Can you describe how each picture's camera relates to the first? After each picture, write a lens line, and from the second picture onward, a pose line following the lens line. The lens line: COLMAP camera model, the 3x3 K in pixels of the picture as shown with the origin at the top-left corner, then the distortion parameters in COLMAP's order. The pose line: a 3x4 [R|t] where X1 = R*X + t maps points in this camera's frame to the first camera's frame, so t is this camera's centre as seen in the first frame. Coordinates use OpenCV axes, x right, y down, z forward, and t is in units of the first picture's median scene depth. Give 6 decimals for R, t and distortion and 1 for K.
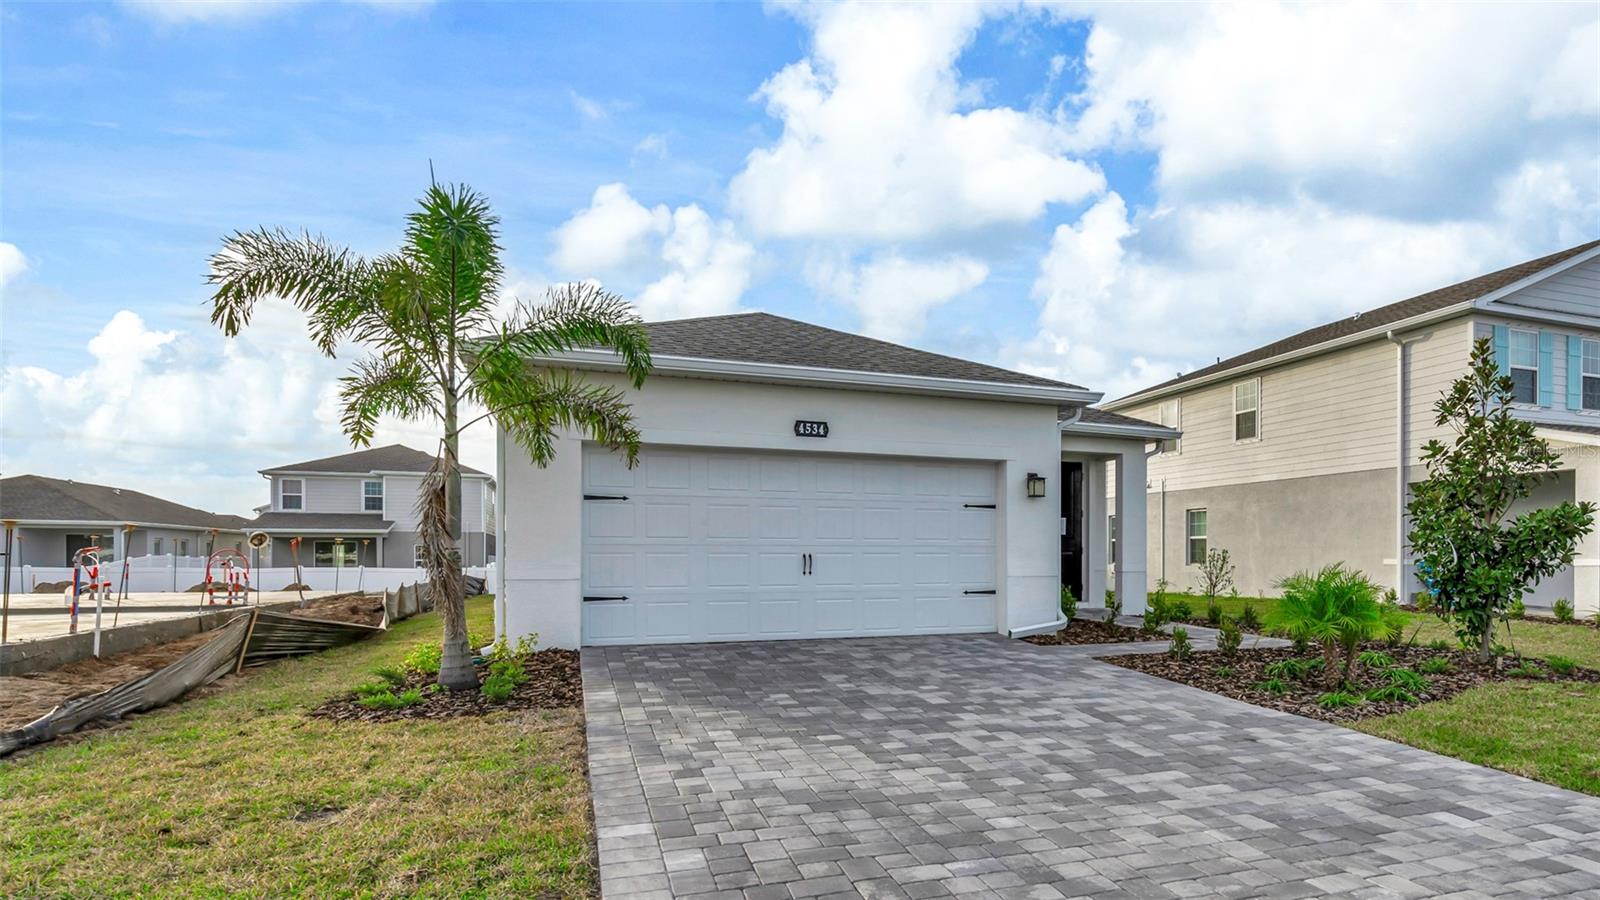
lens RADIAL K [[728.5, 0, 804.7], [0, 728.5, 542.2], [0, 0, 1]] dist [-0.002430, -0.000186]
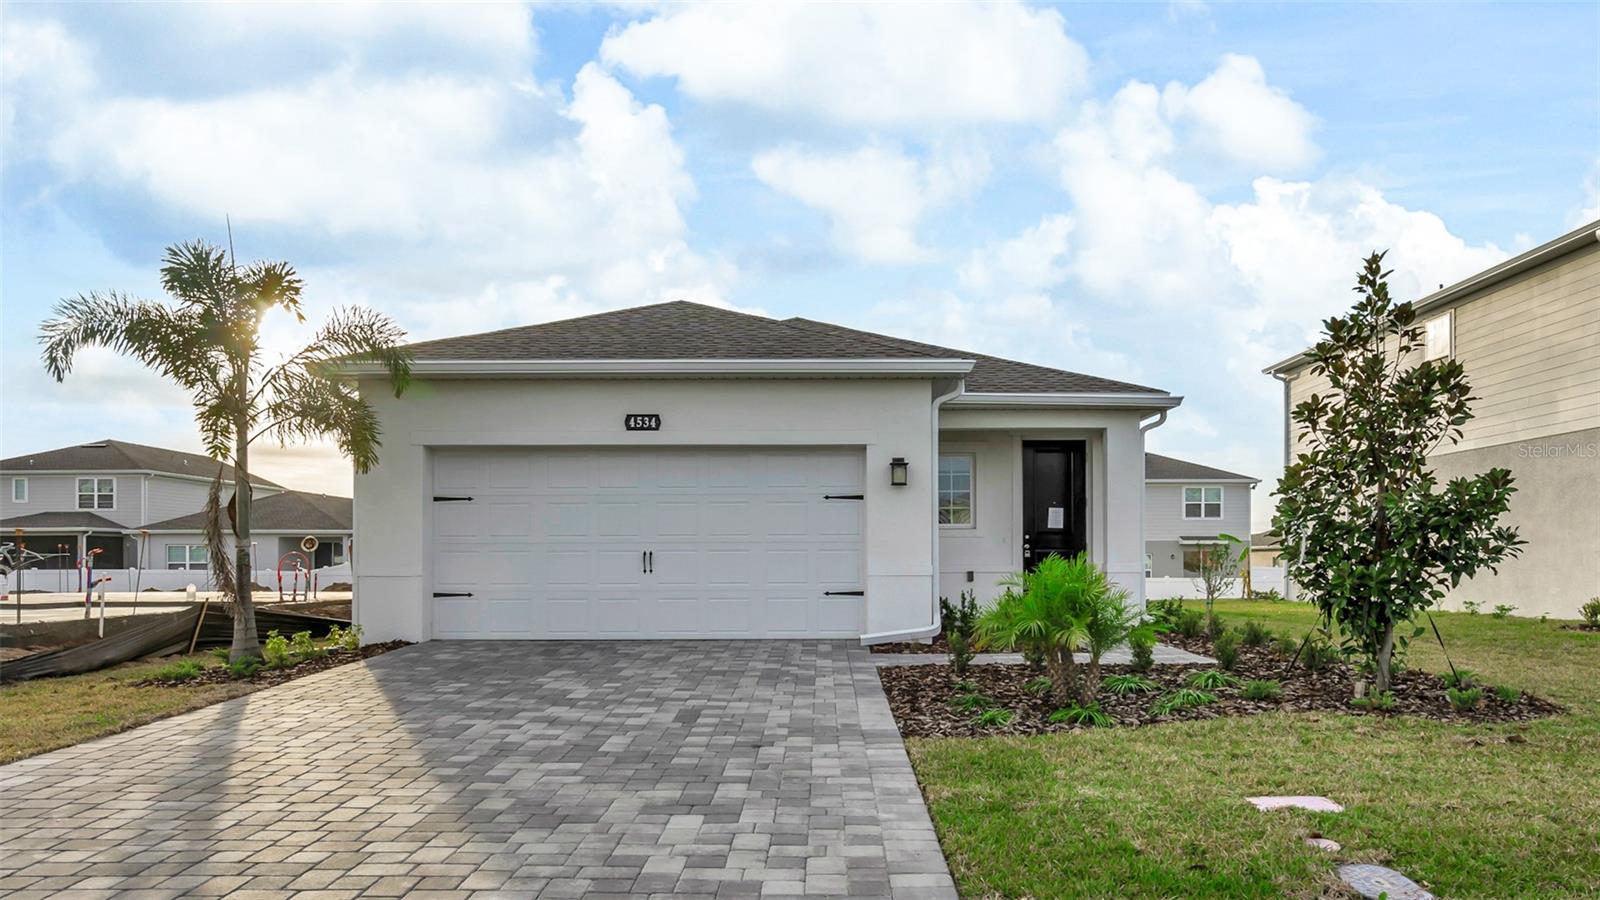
lens RADIAL K [[840.3, 0, 793.0], [0, 840.3, 510.9], [0, 0, 1]] dist [0.000875, 0.000085]
pose [[0.949391, -0.021489, -0.313360, 0.682648], [0.008194, 0.999012, -0.043684, 0.016553], [0.313989, 0.038906, 0.948629, 0.003406]]
